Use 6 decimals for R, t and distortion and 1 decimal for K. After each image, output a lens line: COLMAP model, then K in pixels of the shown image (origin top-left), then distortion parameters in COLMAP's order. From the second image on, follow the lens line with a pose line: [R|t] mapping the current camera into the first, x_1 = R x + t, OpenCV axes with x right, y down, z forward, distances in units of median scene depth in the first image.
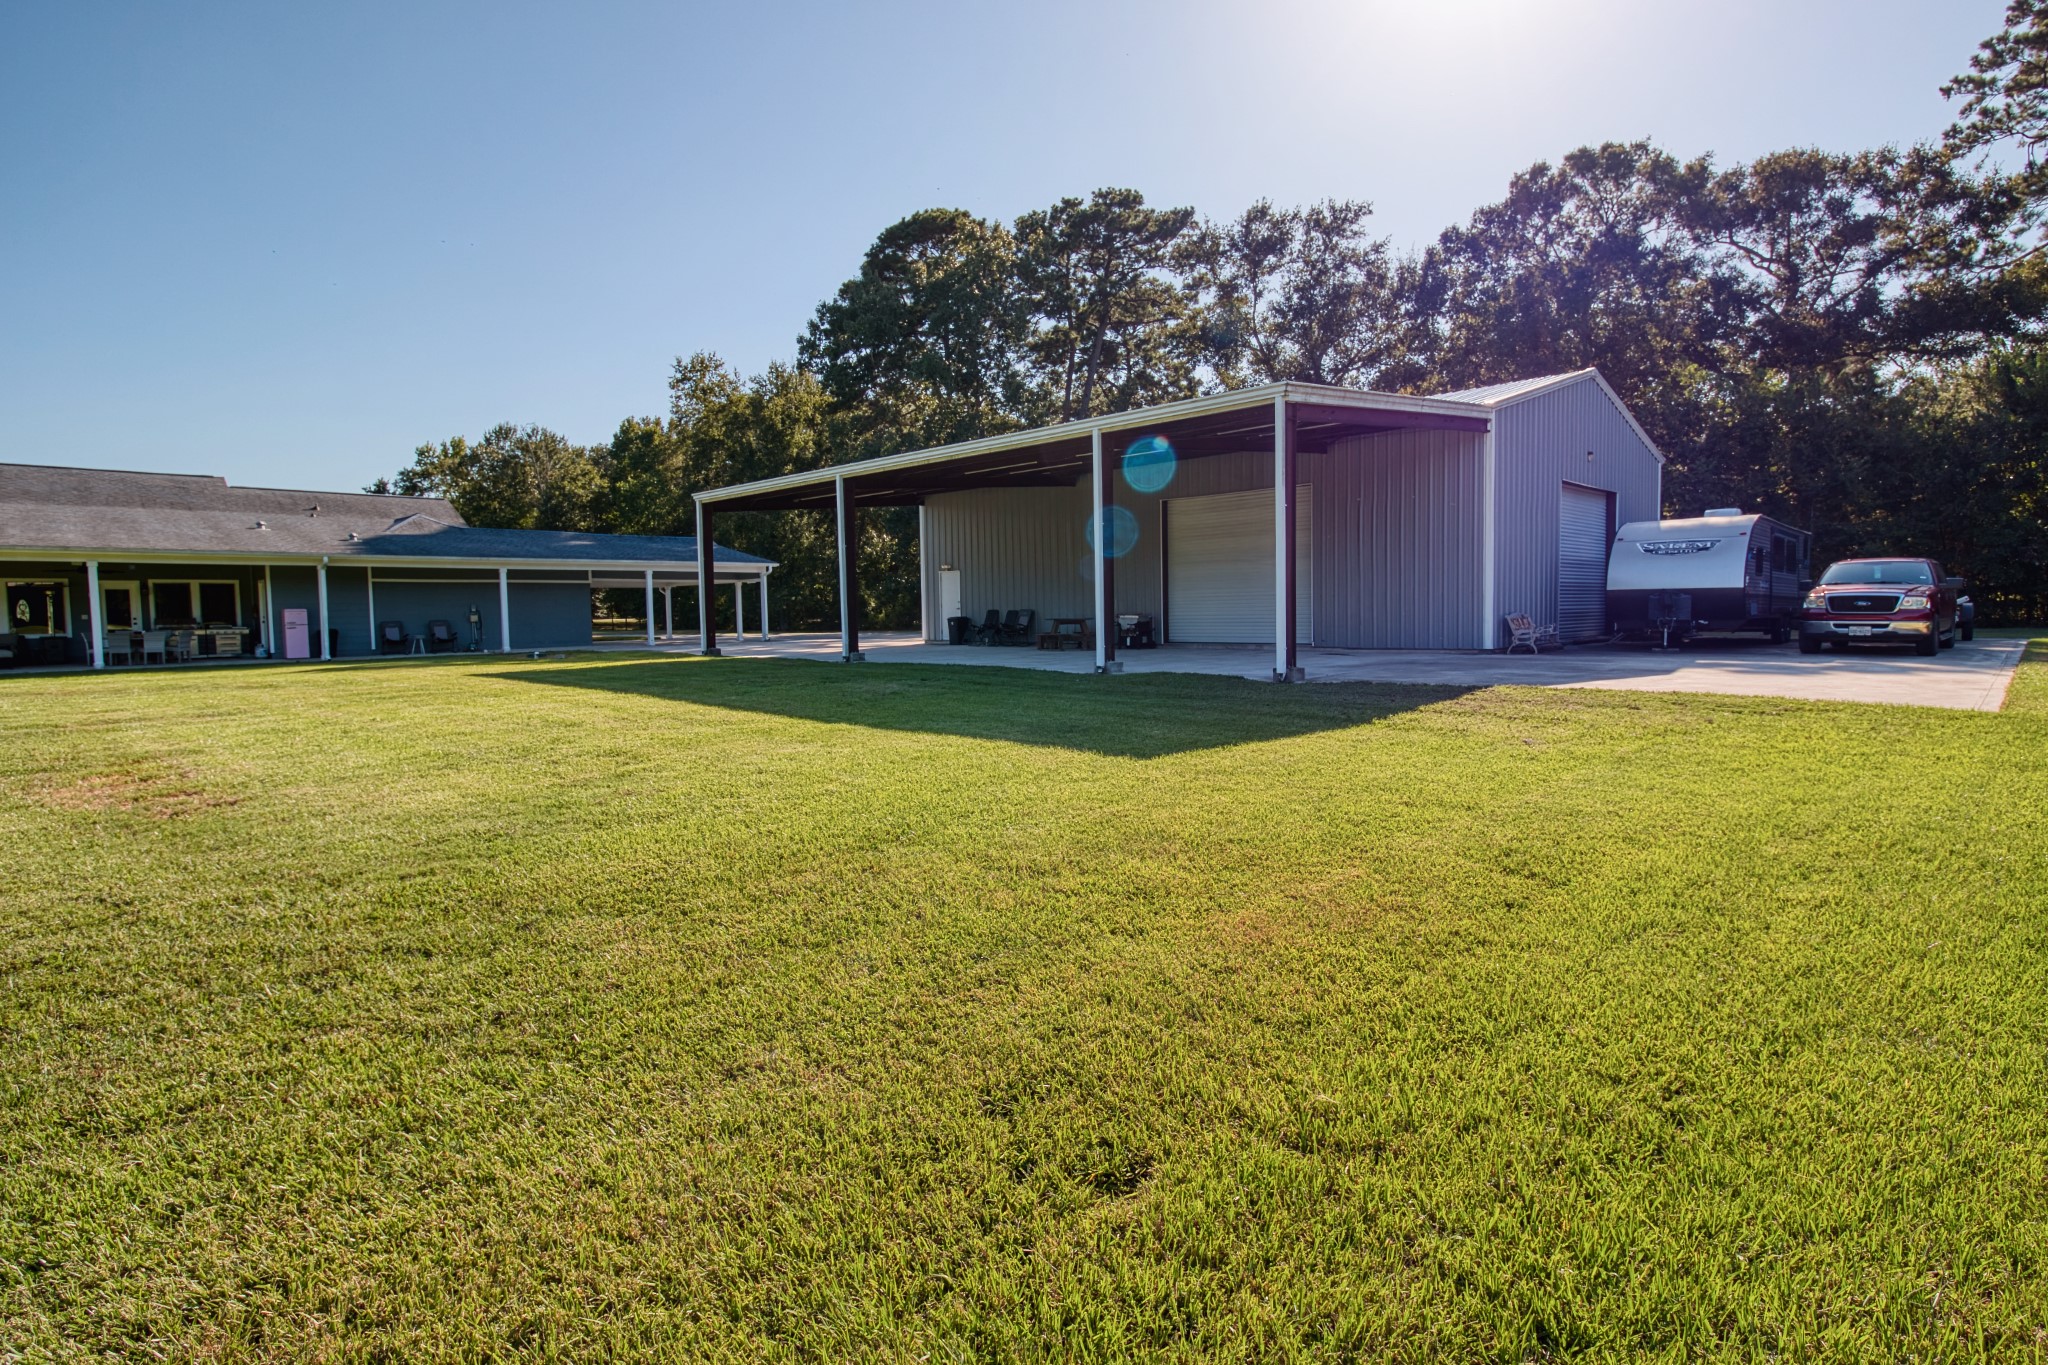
lens RADIAL K [[1040.3, 0, 1042.1], [0, 1040.3, 657.1], [0, 0, 1]] dist [0.004603, -0.000295]
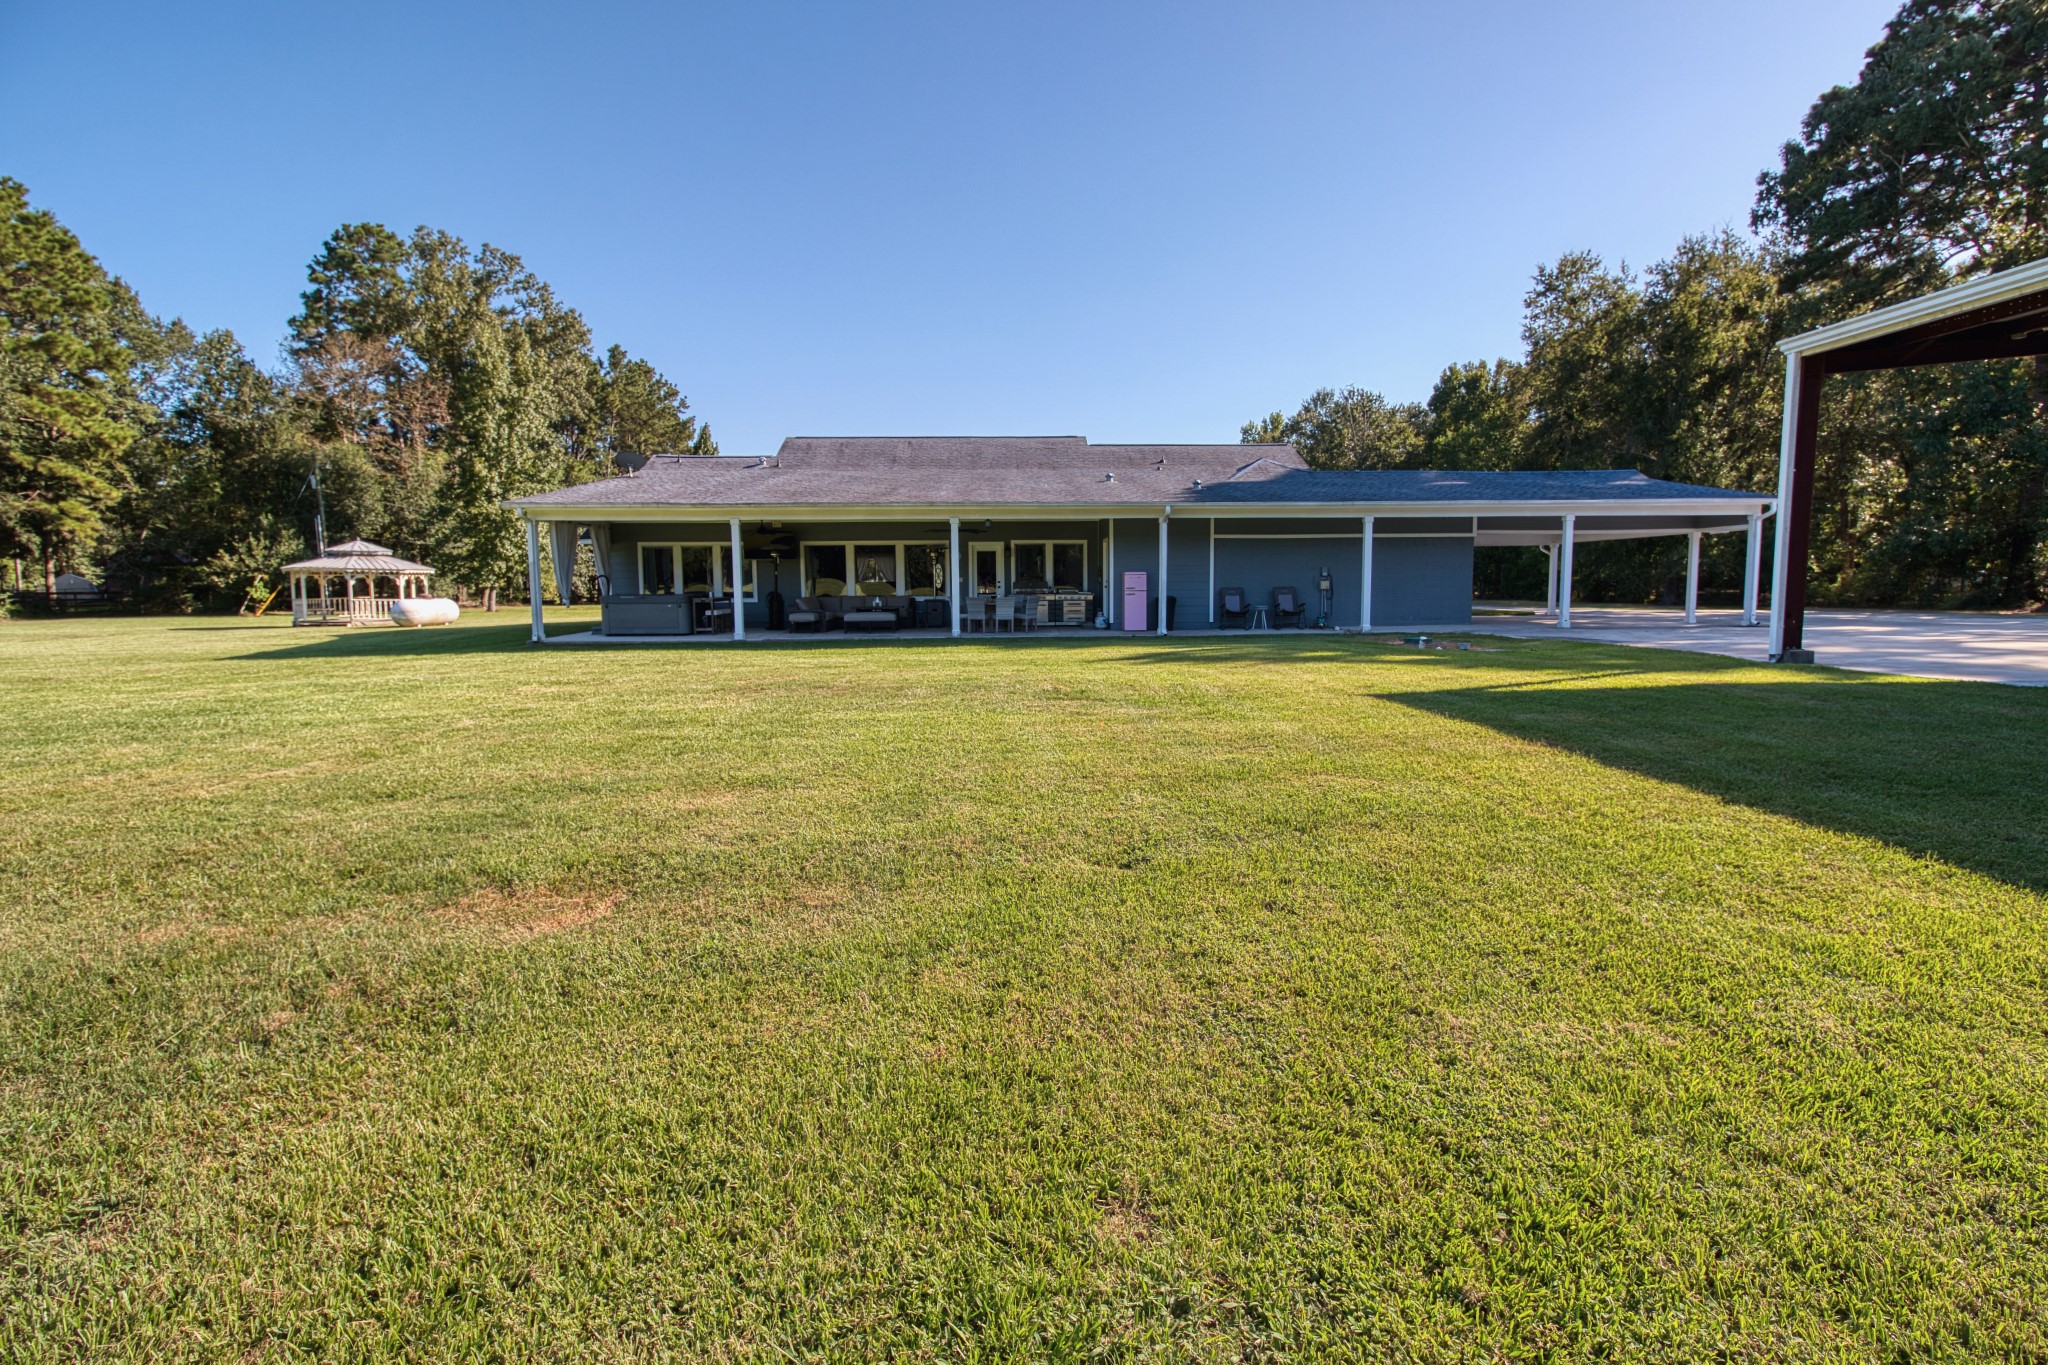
lens RADIAL K [[953.1, 0, 1027.8], [0, 953.1, 685.0], [0, 0, 1]] dist [0.003984, -0.001856]
pose [[0.735685, 0.080453, -0.672529, -0.226925], [-0.035902, 0.996157, 0.079895, -0.011815], [0.676372, -0.034632, 0.735746, 0.330740]]
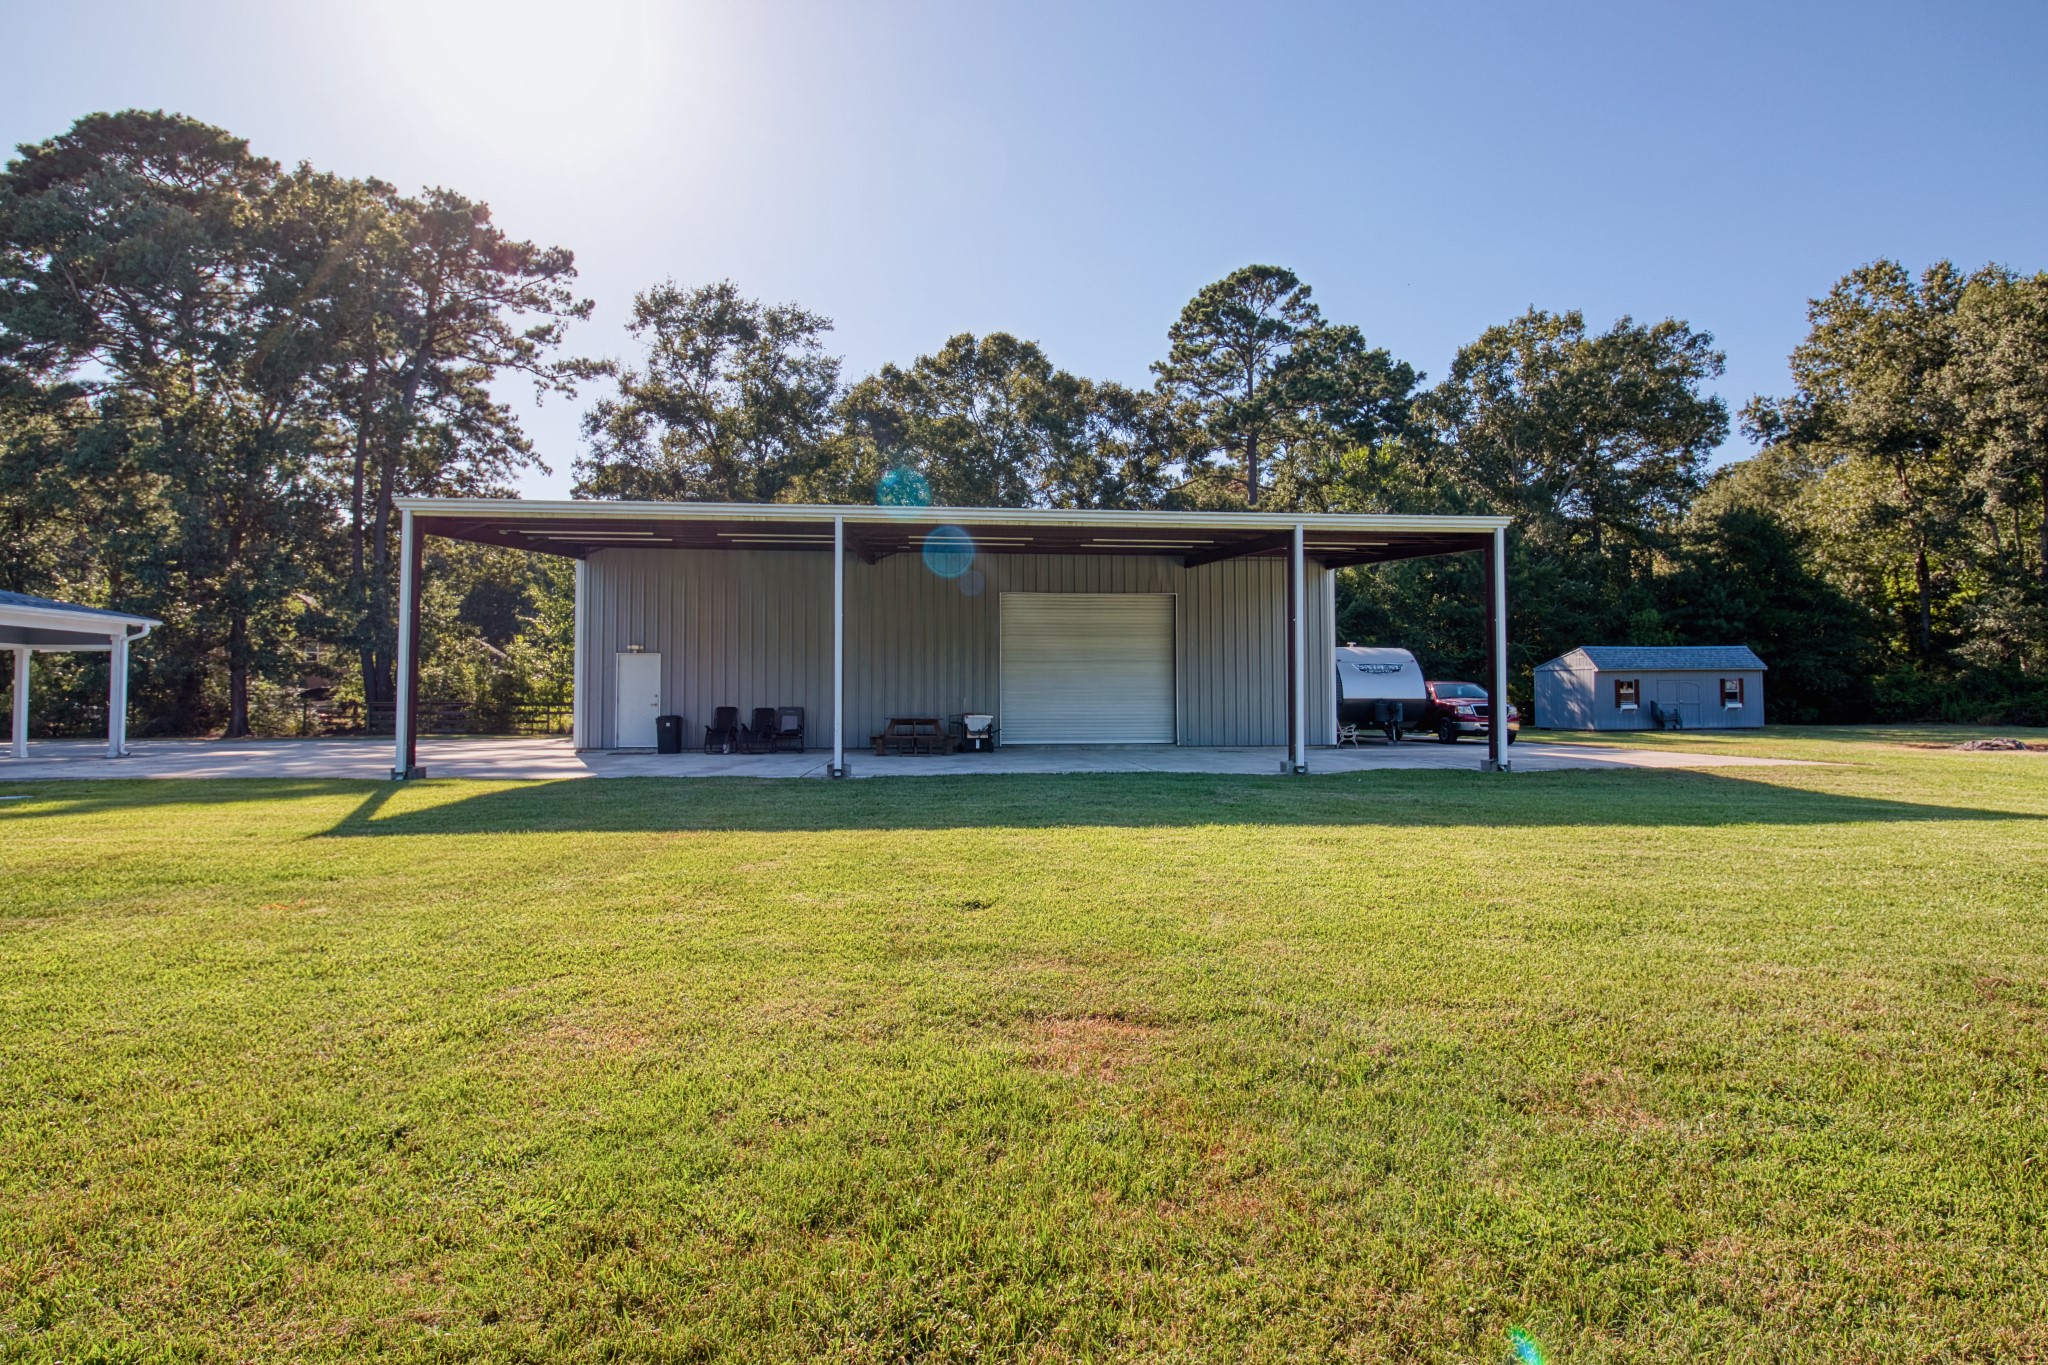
lens RADIAL K [[1040.3, 0, 1013.6], [0, 1040.3, 669.7], [0, 0, 1]] dist [0.004603, -0.000295]
pose [[0.632811, 0.043711, 0.773072, -0.462128], [0.025399, 0.996696, -0.077146, -0.006393], [-0.773890, 0.068454, 0.629610, 0.300799]]
